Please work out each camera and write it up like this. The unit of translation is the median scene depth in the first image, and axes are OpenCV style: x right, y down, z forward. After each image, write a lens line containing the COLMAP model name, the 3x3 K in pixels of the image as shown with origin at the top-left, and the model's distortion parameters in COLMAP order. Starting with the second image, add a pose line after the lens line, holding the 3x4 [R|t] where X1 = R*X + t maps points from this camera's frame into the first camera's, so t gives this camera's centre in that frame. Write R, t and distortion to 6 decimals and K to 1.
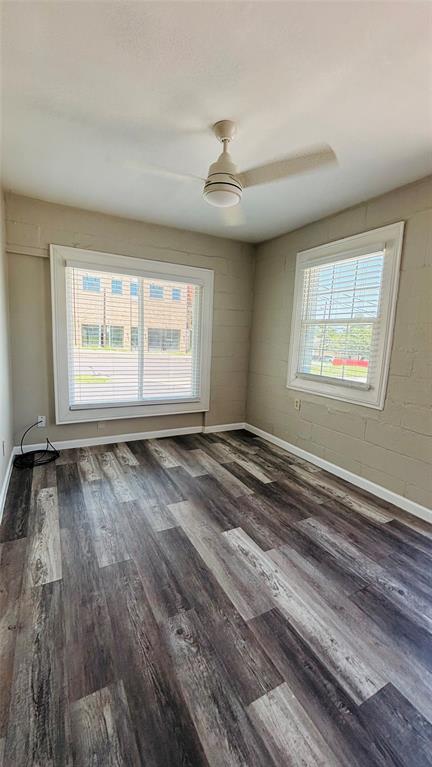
lens RADIAL K [[314.5, 0, 214.4], [0, 314.5, 383.4], [0, 0, 1]] dist [0.061585, -0.000588]
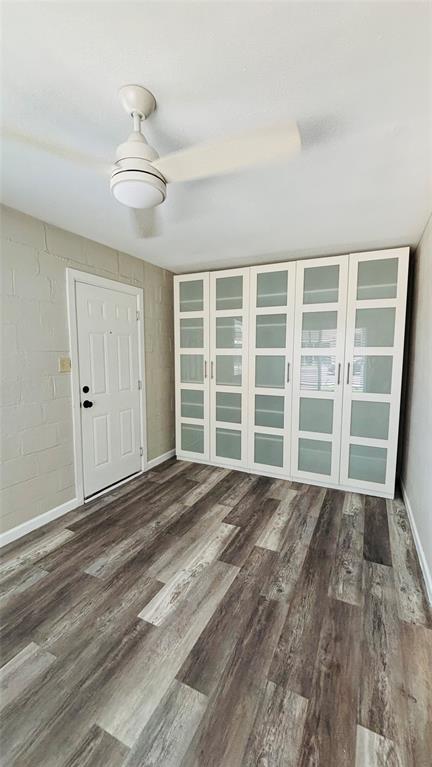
lens RADIAL K [[314.5, 0, 215.8], [0, 314.5, 385.8], [0, 0, 1]] dist [0.061585, -0.000588]
pose [[-0.576479, -0.124052, 0.807640, -0.758127], [0.089977, 0.972760, 0.213639, -0.325069], [-0.812143, 0.195827, -0.549614, 1.439584]]
